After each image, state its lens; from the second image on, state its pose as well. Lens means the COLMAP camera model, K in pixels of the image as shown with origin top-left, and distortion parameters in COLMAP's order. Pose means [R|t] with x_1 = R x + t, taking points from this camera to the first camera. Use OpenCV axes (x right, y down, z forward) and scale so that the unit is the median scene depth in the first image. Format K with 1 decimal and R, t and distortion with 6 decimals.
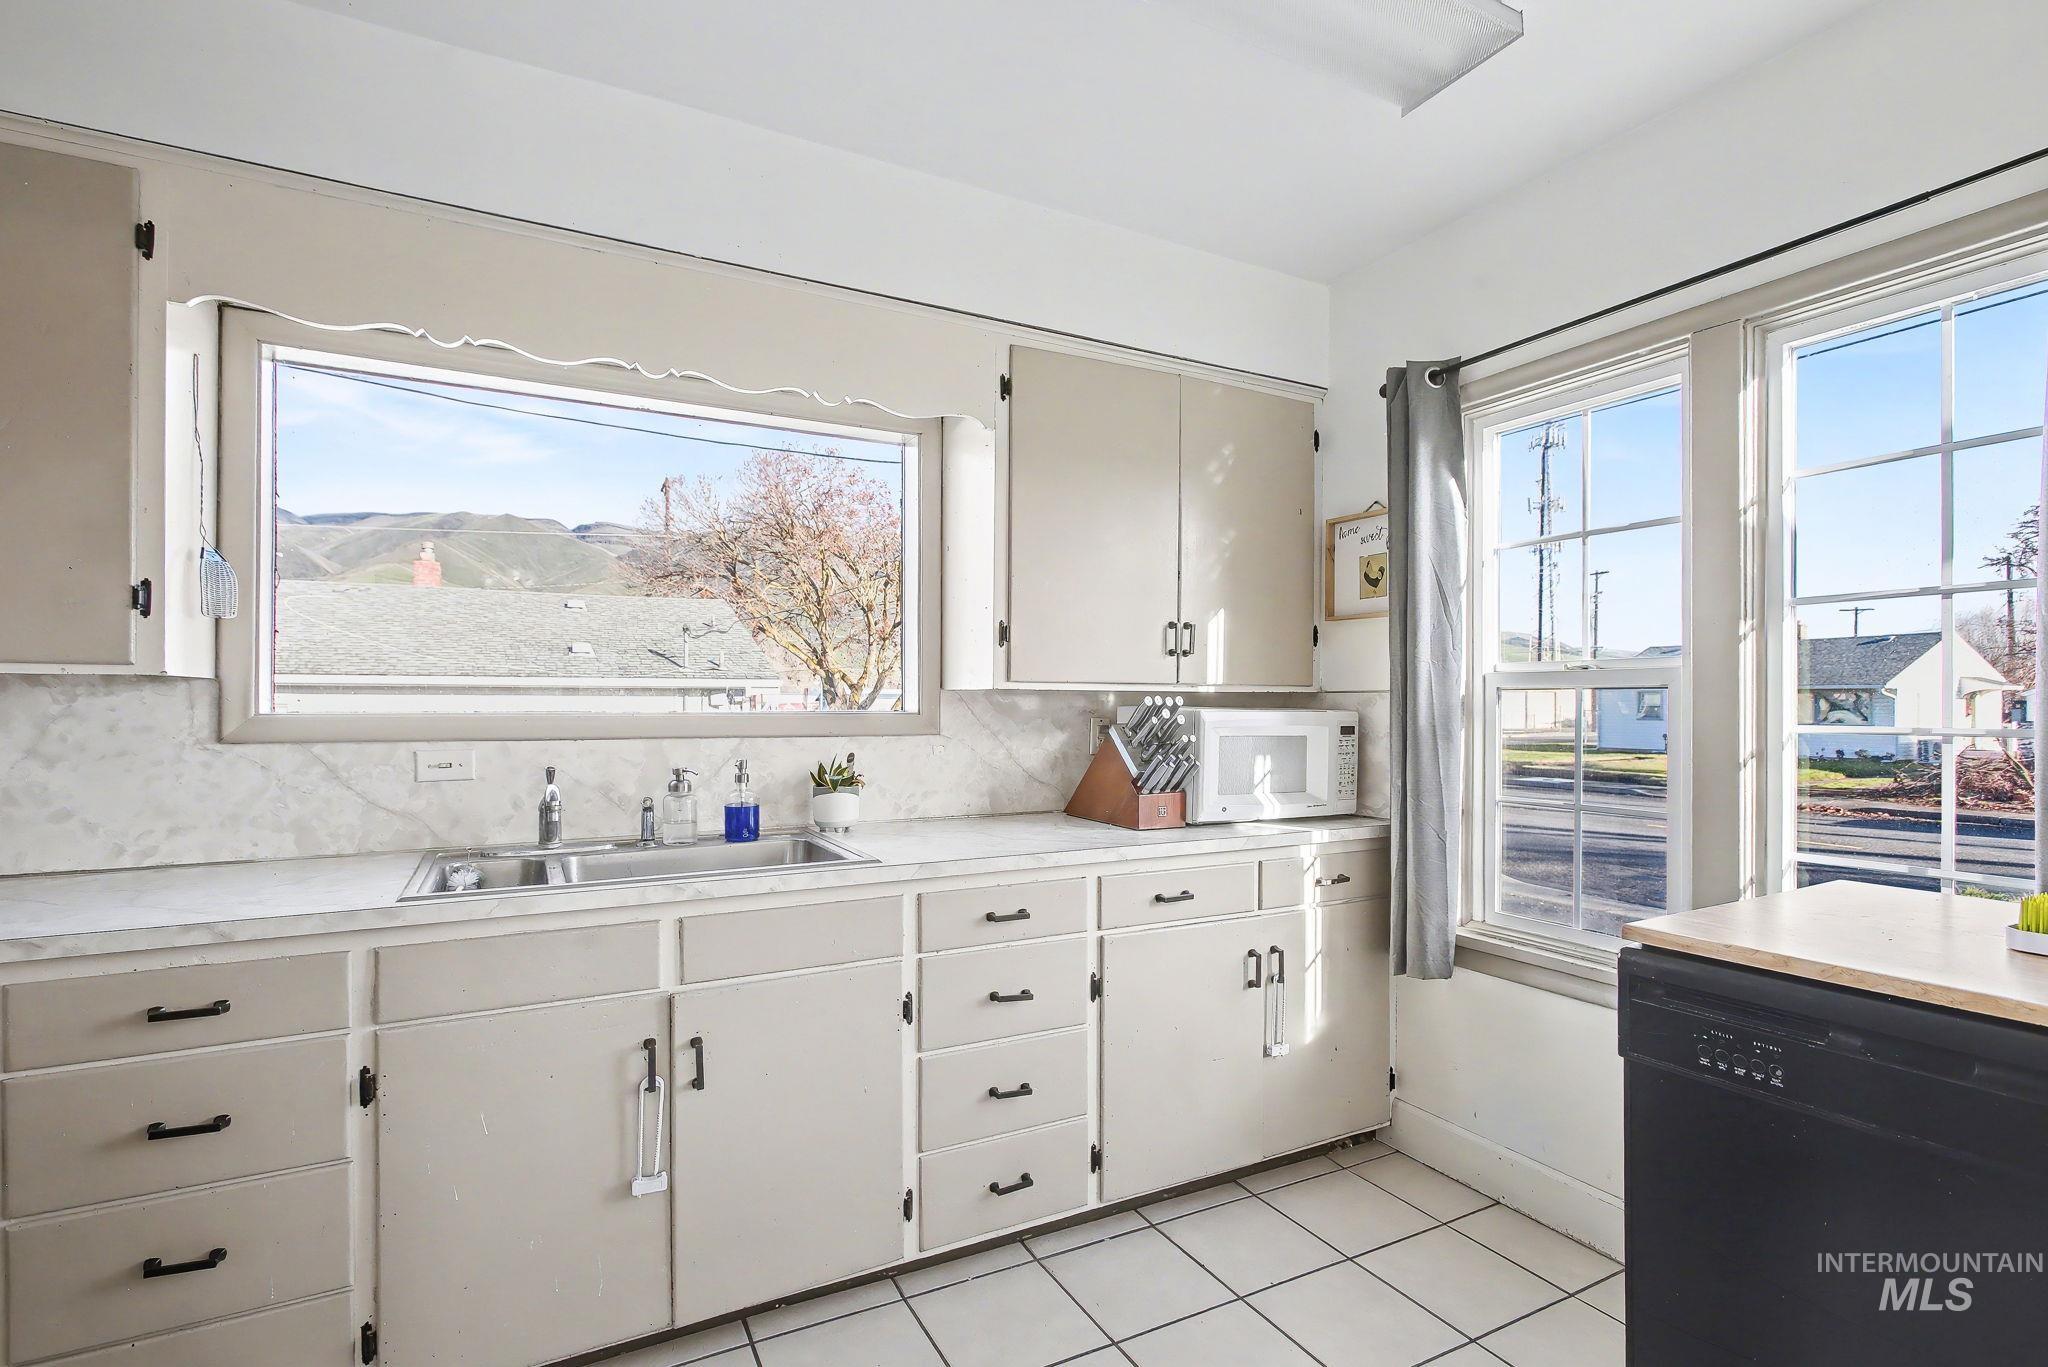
lens RADIAL K [[924.1, 0, 1006.6], [0, 924.1, 698.7], [0, 0, 1]] dist [0.000639, -0.000805]
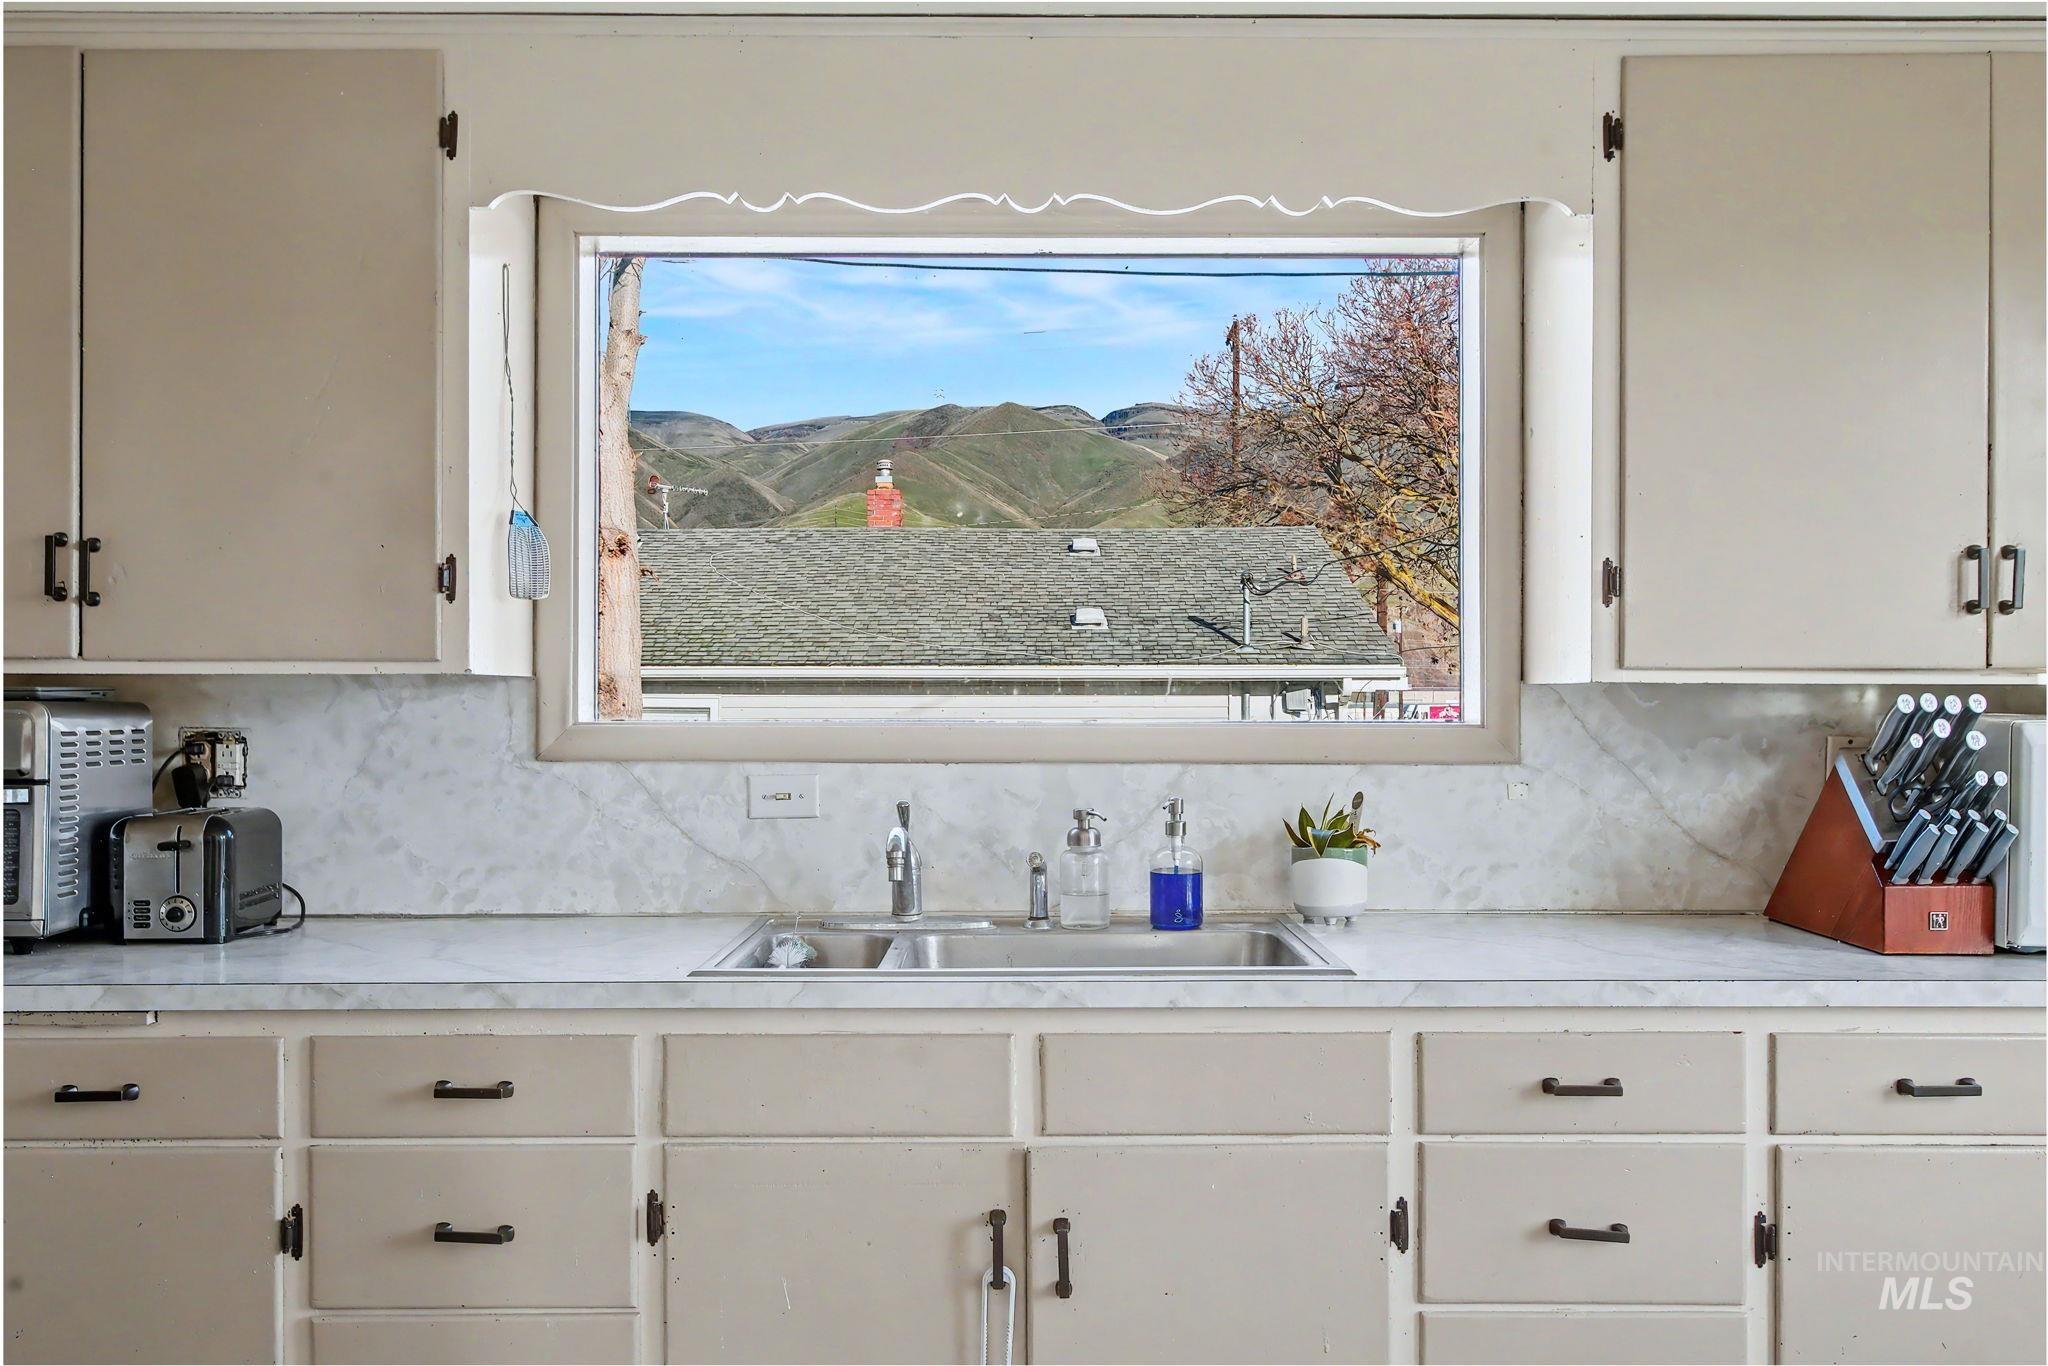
lens RADIAL K [[1690.1, 0, 1032.3], [0, 1690.1, 695.1], [0, 0, 1]] dist [0.004279, -0.001848]
pose [[0.885164, -0.004174, -0.465260, 0.168970], [0.003551, 0.999991, -0.002214, -0.001947], [0.465265, 0.000308, 0.885171, -0.059085]]
